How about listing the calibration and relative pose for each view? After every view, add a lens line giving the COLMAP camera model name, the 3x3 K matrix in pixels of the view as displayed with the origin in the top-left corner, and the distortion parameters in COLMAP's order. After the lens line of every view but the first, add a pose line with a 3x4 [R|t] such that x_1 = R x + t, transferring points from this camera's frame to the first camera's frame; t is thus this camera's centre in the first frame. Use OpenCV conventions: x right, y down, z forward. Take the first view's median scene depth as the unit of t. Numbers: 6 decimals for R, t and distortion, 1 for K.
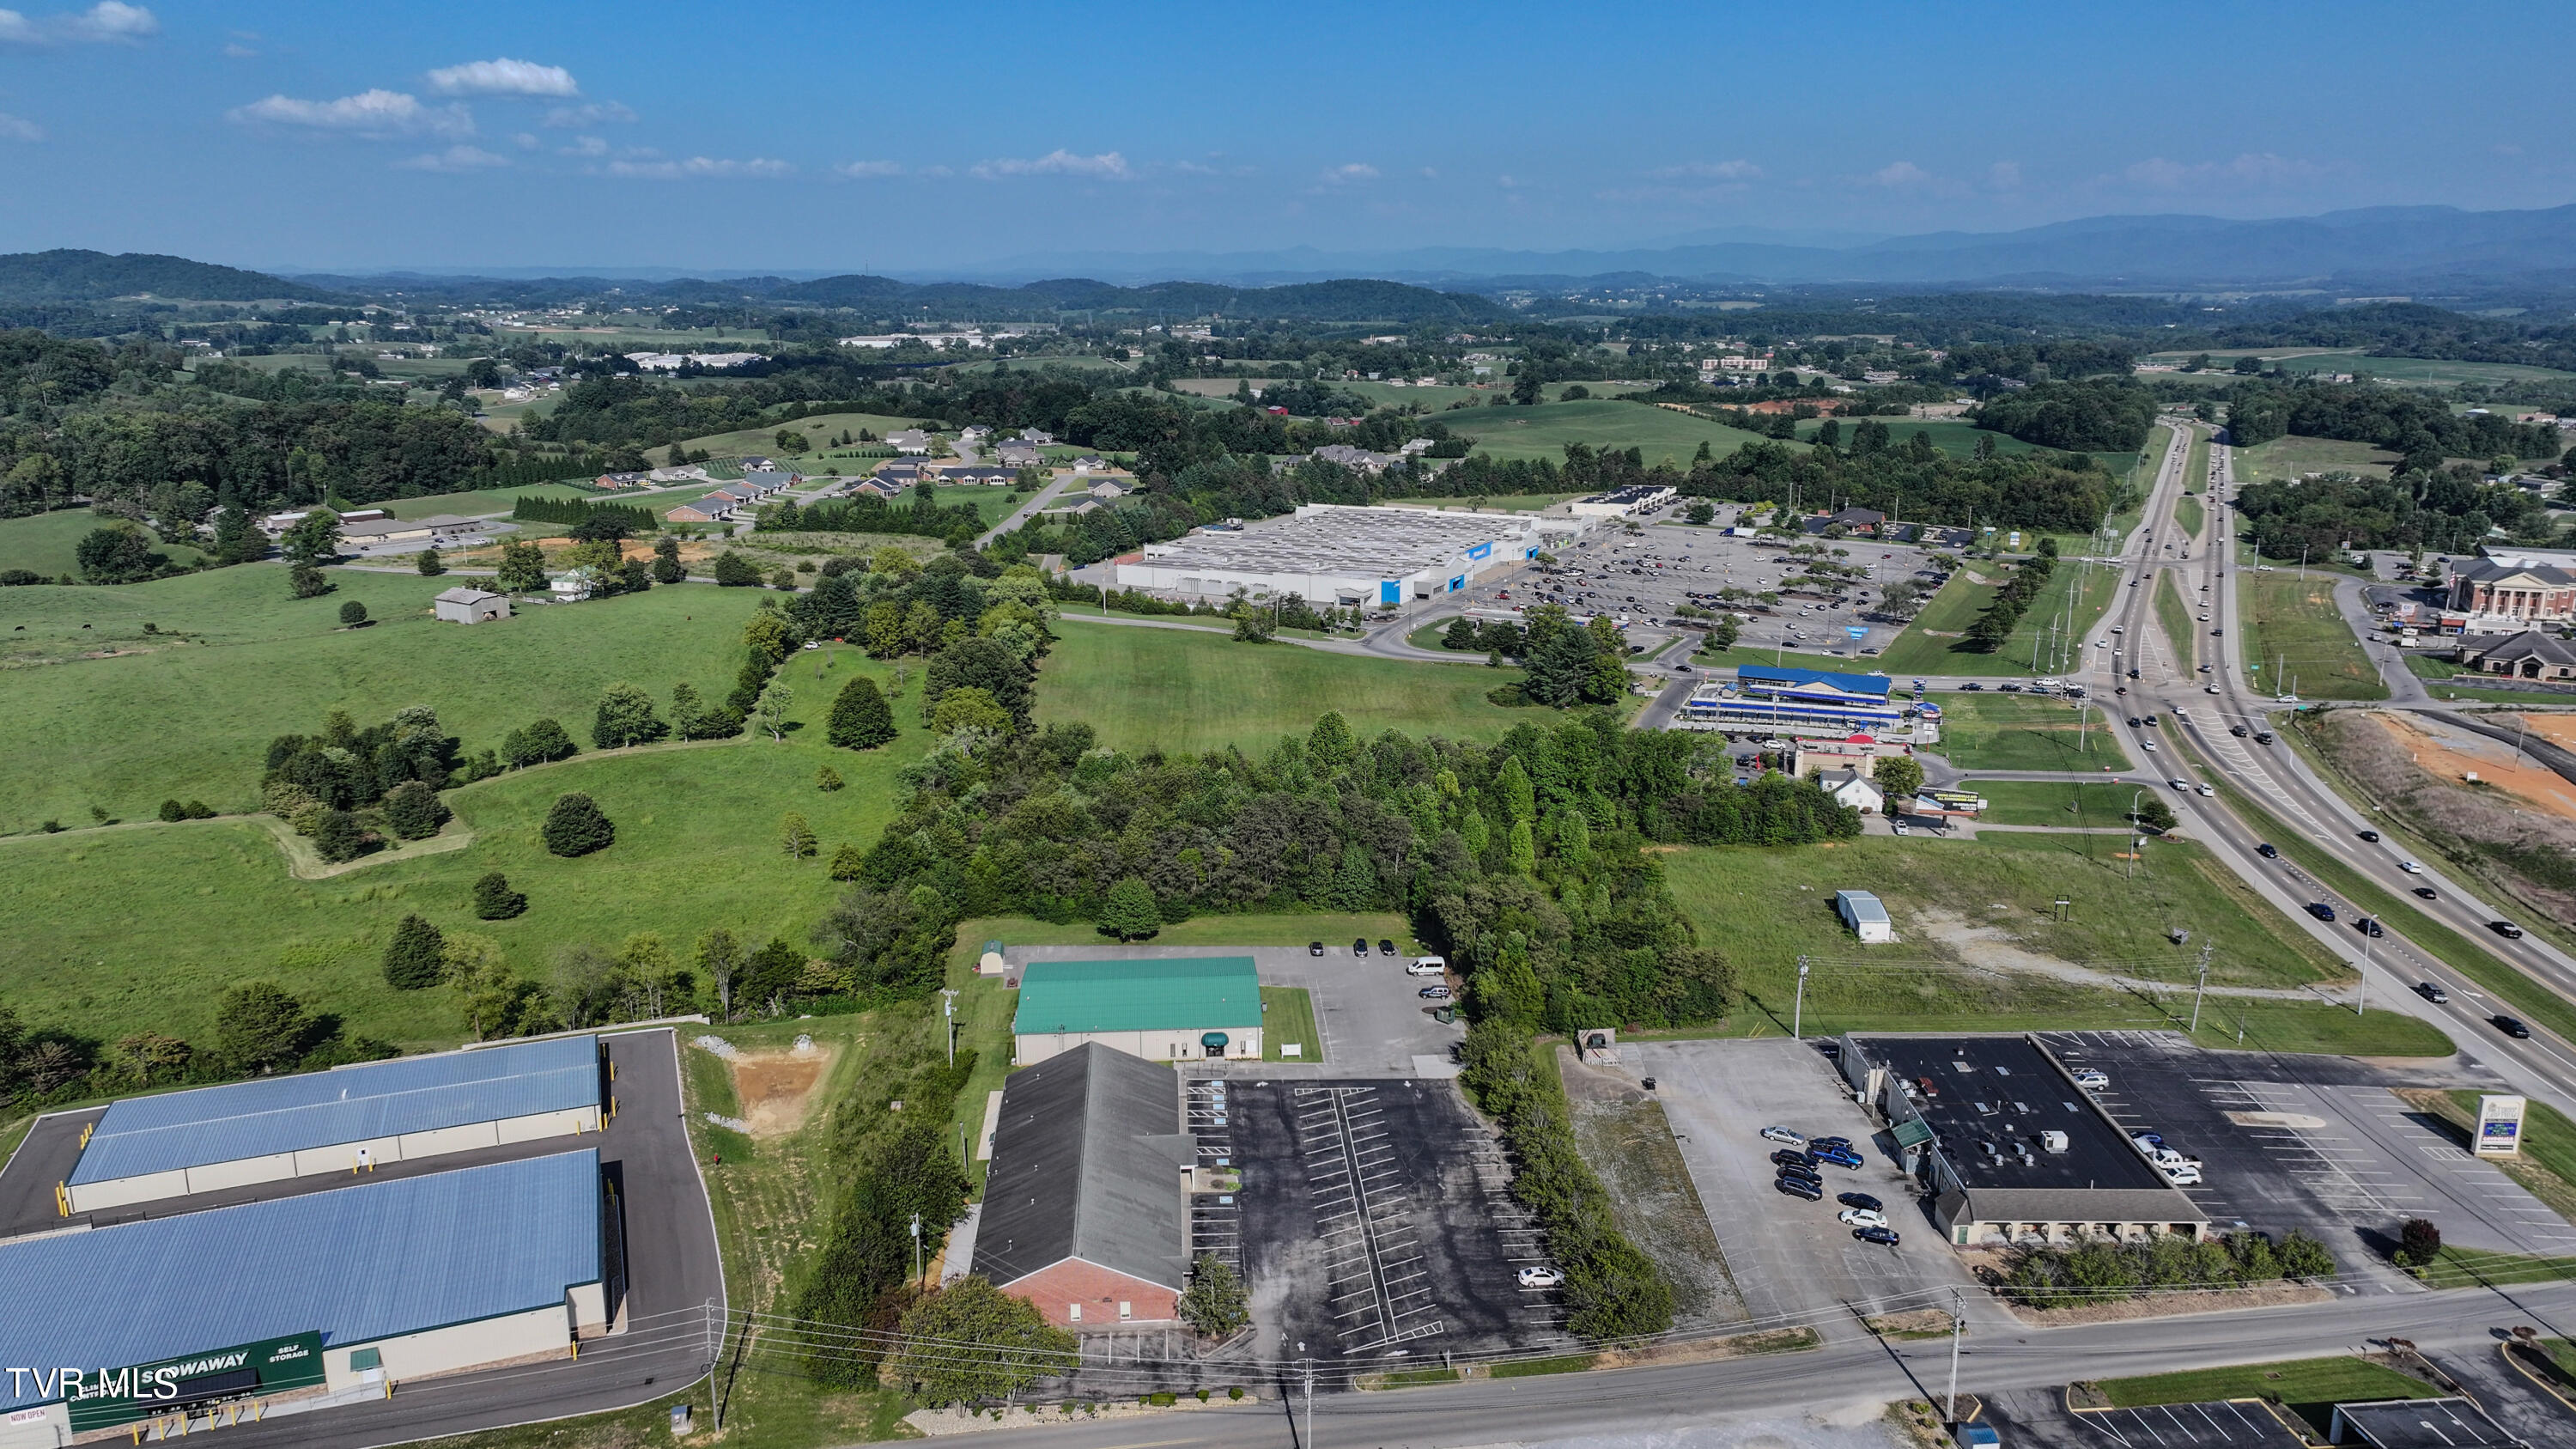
lens RADIAL K [[1857.7, 0, 1288.0], [0, 1857.7, 724.5], [0, 0, 1]] dist [0.009105, 0.023872]
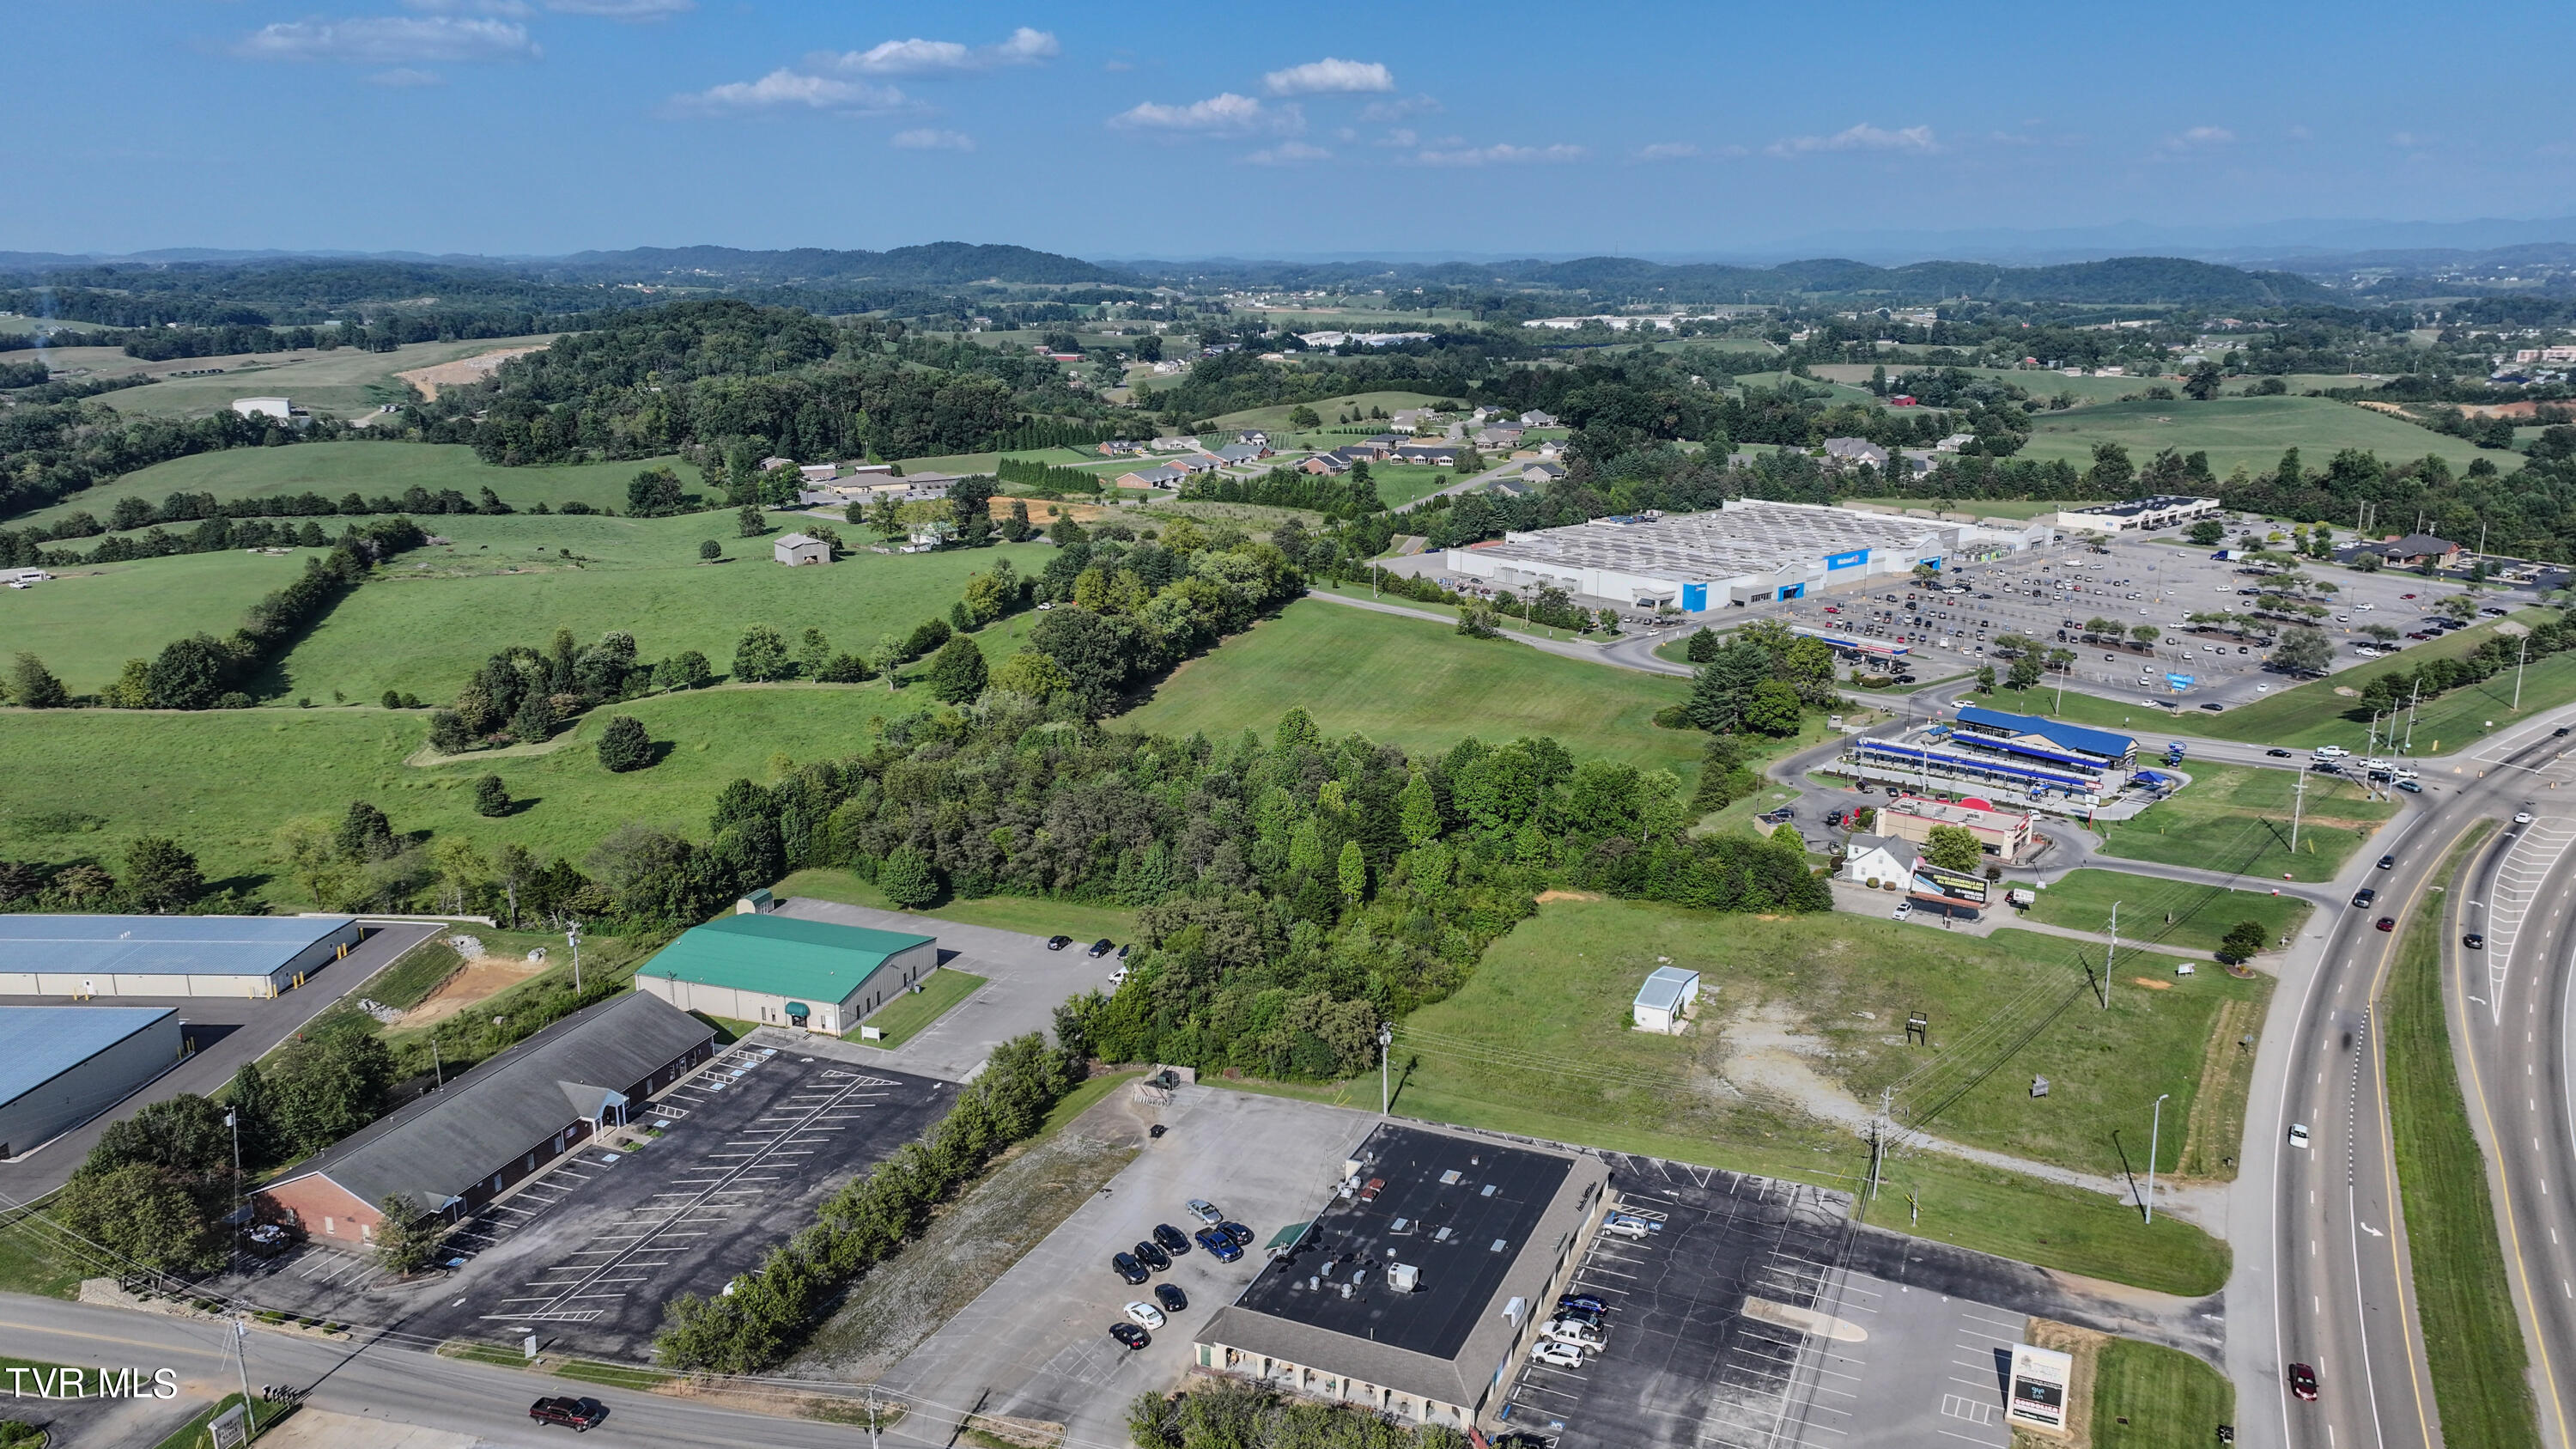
lens RADIAL K [[1857.7, 0, 1288.0], [0, 1857.7, 724.5], [0, 0, 1]] dist [0.009105, 0.023872]
pose [[0.910214, 0.096433, -0.402755, 0.155642], [-0.092846, 0.995273, 0.028472, -0.009725], [0.403597, 0.011478, 0.914865, 0.048760]]
